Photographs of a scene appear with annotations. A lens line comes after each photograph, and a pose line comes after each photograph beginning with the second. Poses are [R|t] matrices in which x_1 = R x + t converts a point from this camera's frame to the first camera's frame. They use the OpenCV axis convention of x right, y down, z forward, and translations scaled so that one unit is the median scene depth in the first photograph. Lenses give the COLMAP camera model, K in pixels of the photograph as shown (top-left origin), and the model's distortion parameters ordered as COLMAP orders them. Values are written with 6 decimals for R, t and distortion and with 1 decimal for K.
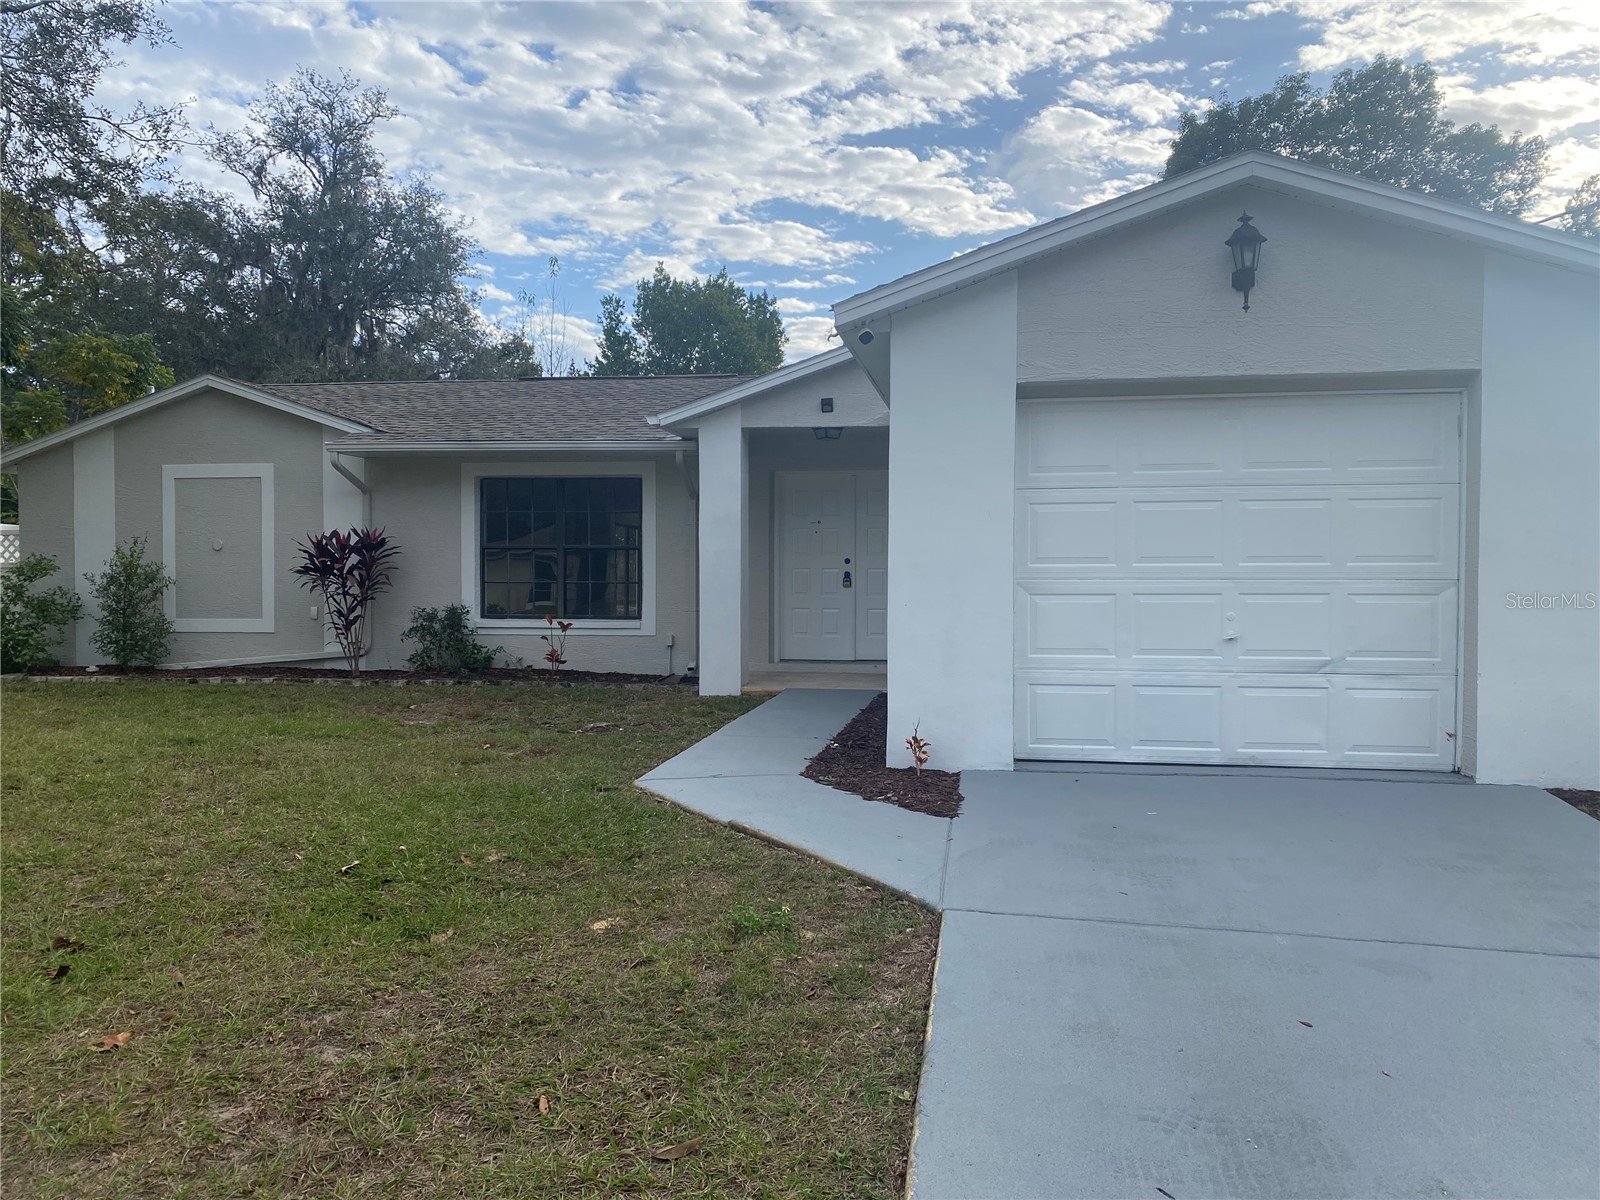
lens RADIAL K [[1236.5, 0, 800.0], [0, 1236.5, 600.0], [0, 0, 1]] dist [0.028142, -0.002350]
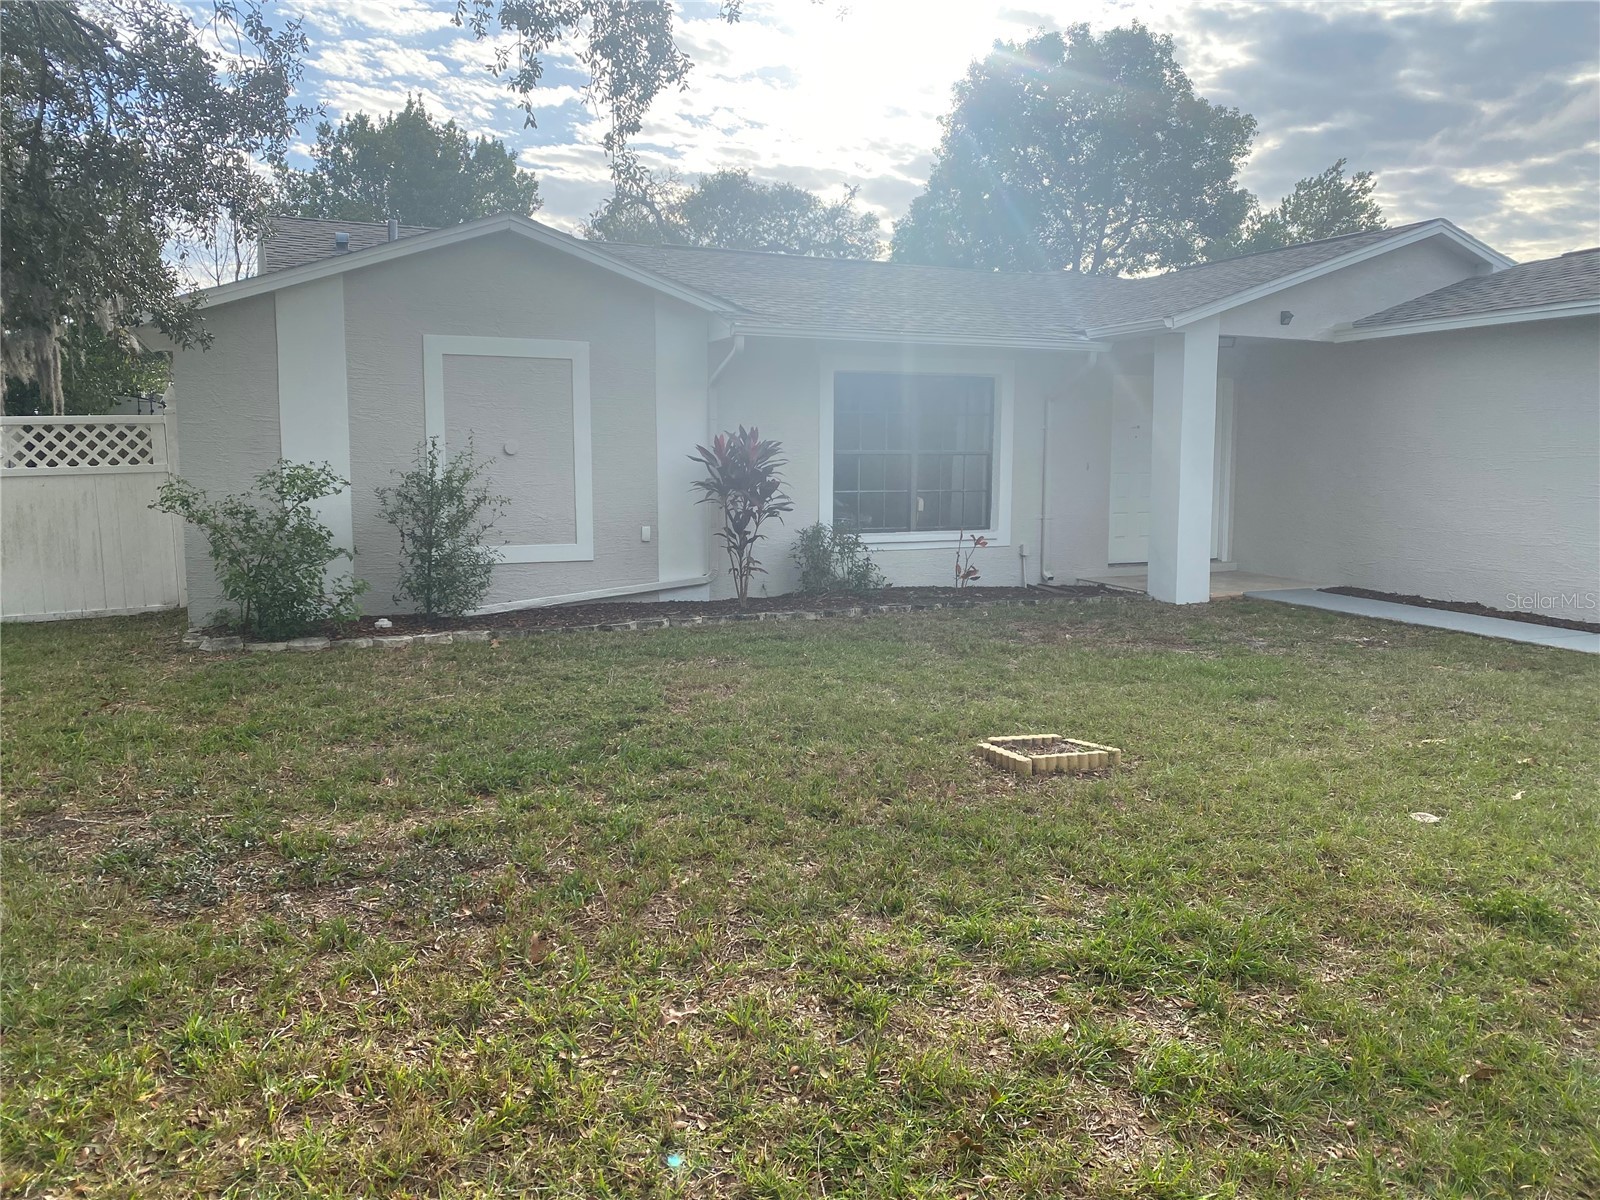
lens RADIAL K [[1236.5, 0, 800.0], [0, 1236.5, 600.0], [0, 0, 1]] dist [0.028142, -0.002350]
pose [[0.833845, -0.062386, 0.548462, -0.747869], [0.013770, 0.995635, 0.092315, -0.019358], [-0.551827, -0.069424, 0.831064, 0.280917]]
